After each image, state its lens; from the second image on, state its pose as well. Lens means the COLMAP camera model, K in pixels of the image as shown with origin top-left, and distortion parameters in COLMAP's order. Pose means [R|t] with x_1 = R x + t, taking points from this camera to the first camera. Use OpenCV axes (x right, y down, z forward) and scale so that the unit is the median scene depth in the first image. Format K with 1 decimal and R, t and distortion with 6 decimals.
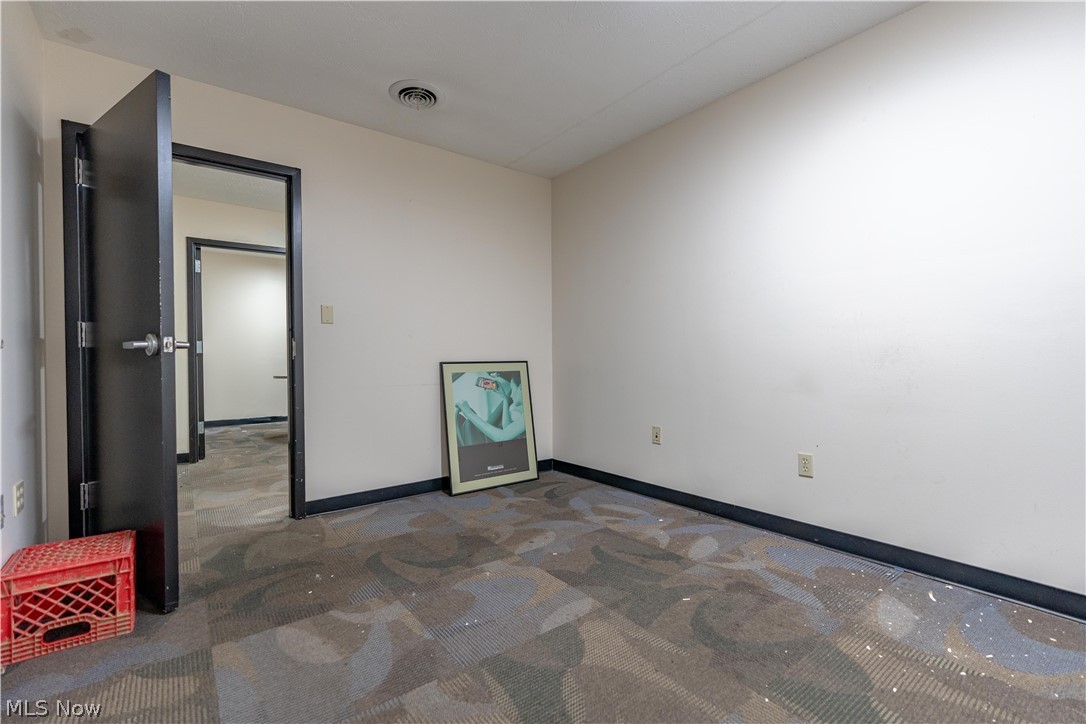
lens RADIAL K [[493.0, 0, 541.0], [0, 493.0, 360.3], [0, 0, 1]] dist [-0.002292, 0.000817]
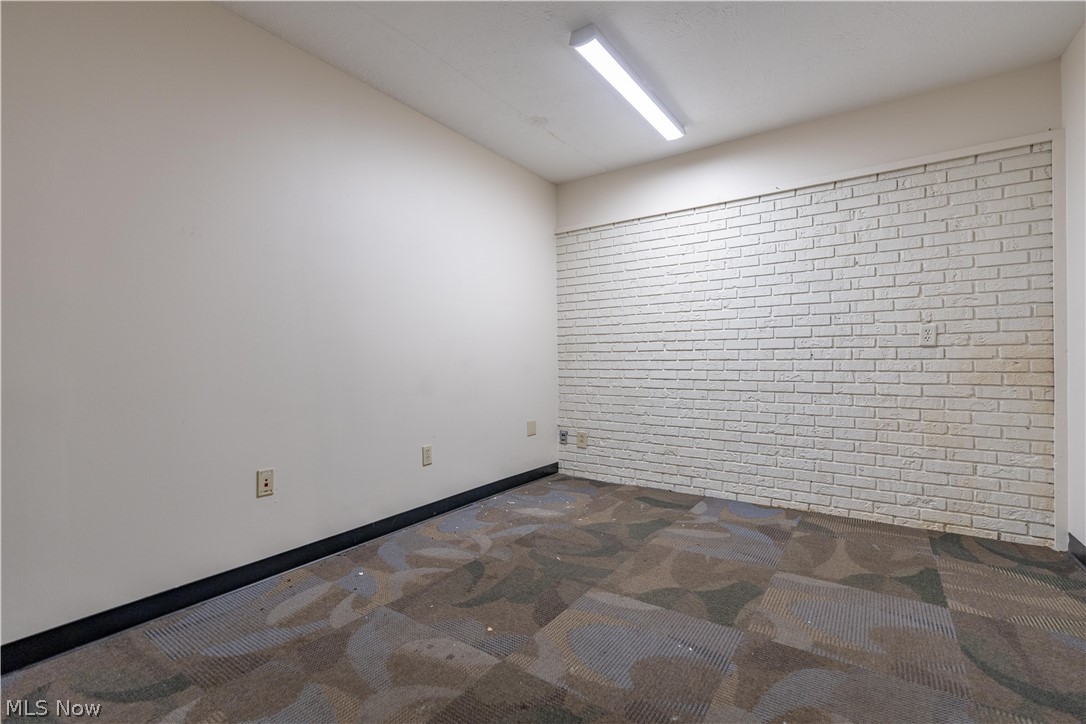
lens RADIAL K [[493.0, 0, 539.2], [0, 493.0, 360.9], [0, 0, 1]] dist [-0.002292, 0.000817]
pose [[-0.323083, 0.003914, 0.946362, -0.767365], [0.012759, 0.999919, 0.000220, -0.014179], [-0.946284, 0.012145, -0.323107, 1.271778]]
